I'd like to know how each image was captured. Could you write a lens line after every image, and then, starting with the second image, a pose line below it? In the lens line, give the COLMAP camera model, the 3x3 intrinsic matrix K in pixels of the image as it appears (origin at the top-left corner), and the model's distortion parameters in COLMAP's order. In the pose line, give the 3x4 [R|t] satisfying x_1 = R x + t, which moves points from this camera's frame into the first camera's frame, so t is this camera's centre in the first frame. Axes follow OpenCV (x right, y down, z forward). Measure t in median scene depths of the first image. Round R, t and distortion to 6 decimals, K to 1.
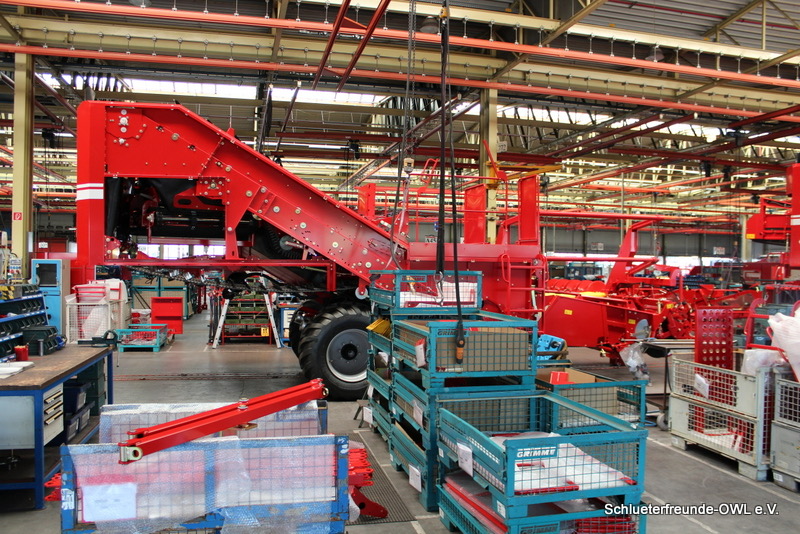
lens RADIAL K [[667.4, 0, 397.2], [0, 667.4, 269.5], [0, 0, 1]] dist [-0.148395, 0.128581]
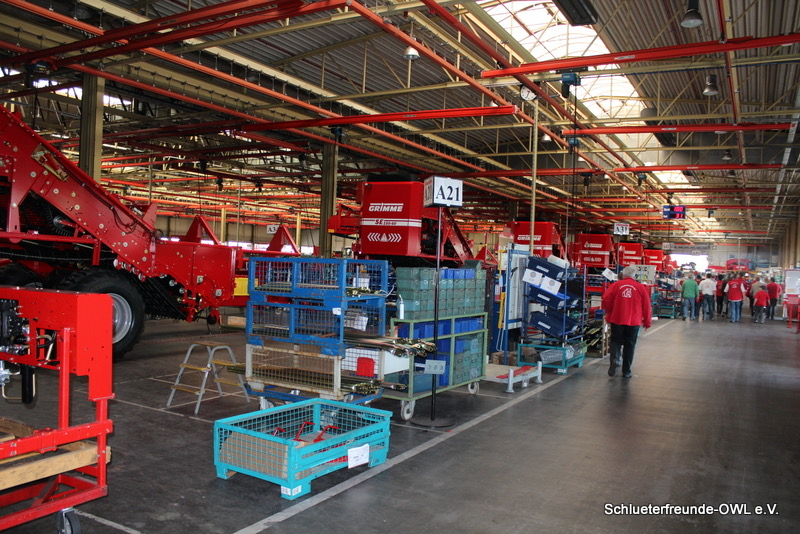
lens RADIAL K [[667.4, 0, 393.1], [0, 667.4, 288.3], [0, 0, 1]] dist [-0.148395, 0.128581]
pose [[0.720157, -0.002545, 0.693806, -0.262432], [-0.036259, 0.998489, 0.041299, 0.003664], [-0.692863, -0.054899, 0.718976, -0.089598]]
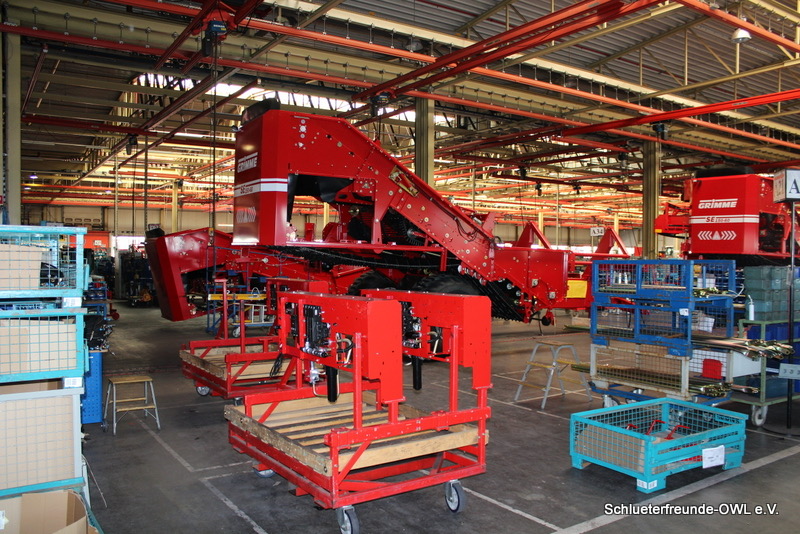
lens RADIAL K [[667.4, 0, 395.4], [0, 667.4, 282.9], [0, 0, 1]] dist [-0.148395, 0.128581]
pose [[0.952649, -0.007900, 0.303968, -0.295146], [-0.004001, 0.999250, 0.038509, 0.003158], [-0.304044, -0.037901, 0.951904, -0.099702]]
